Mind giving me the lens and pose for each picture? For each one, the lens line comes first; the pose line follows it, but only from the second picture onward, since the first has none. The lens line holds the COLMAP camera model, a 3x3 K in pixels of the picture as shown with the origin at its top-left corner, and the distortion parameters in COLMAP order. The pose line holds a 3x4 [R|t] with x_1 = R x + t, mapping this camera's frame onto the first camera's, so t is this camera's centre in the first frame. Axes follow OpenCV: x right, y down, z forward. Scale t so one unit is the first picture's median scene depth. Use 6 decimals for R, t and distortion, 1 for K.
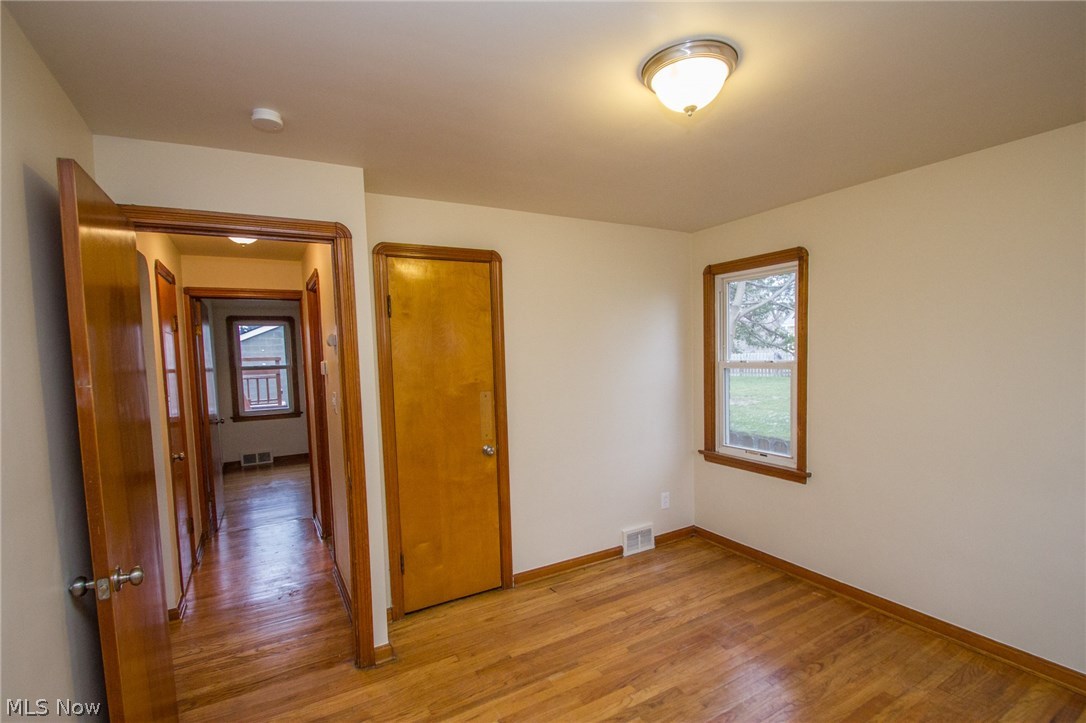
lens RADIAL K [[503.5, 0, 552.6], [0, 503.5, 383.9], [0, 0, 1]] dist [0.013595, -0.017556]
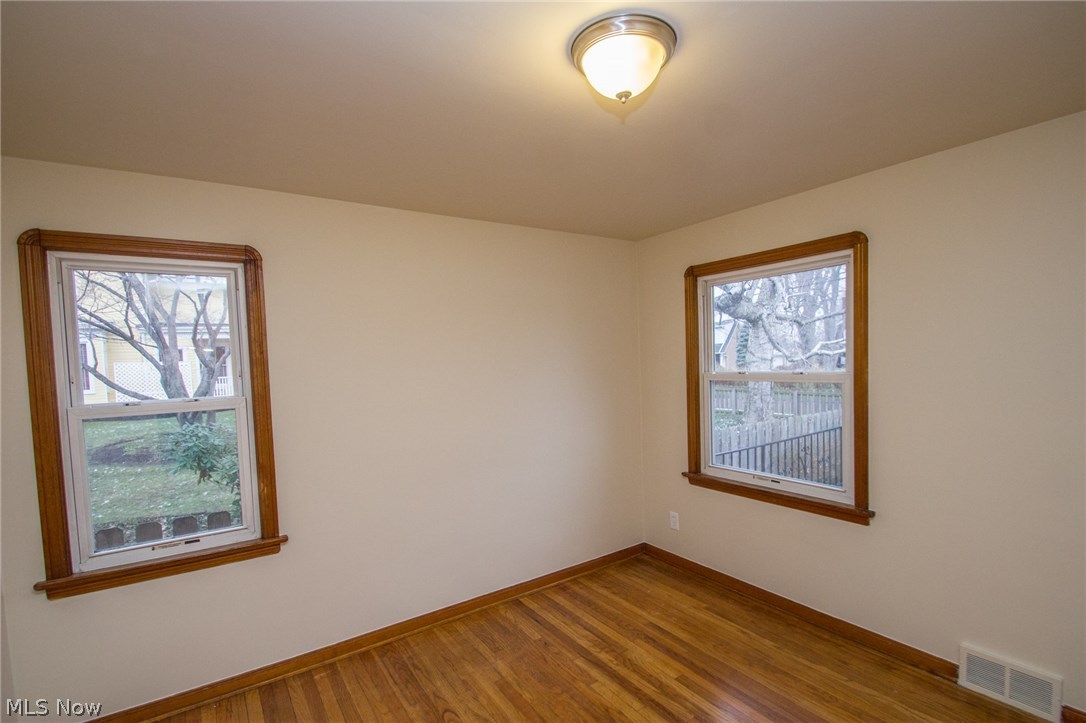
lens RADIAL K [[503.5, 0, 552.6], [0, 503.5, 383.9], [0, 0, 1]] dist [0.013595, -0.017556]
pose [[-0.065949, -0.014373, 0.997719, -0.328183], [0.114242, 0.993212, 0.021860, -0.029068], [-0.991262, 0.115423, -0.063860, 0.664258]]
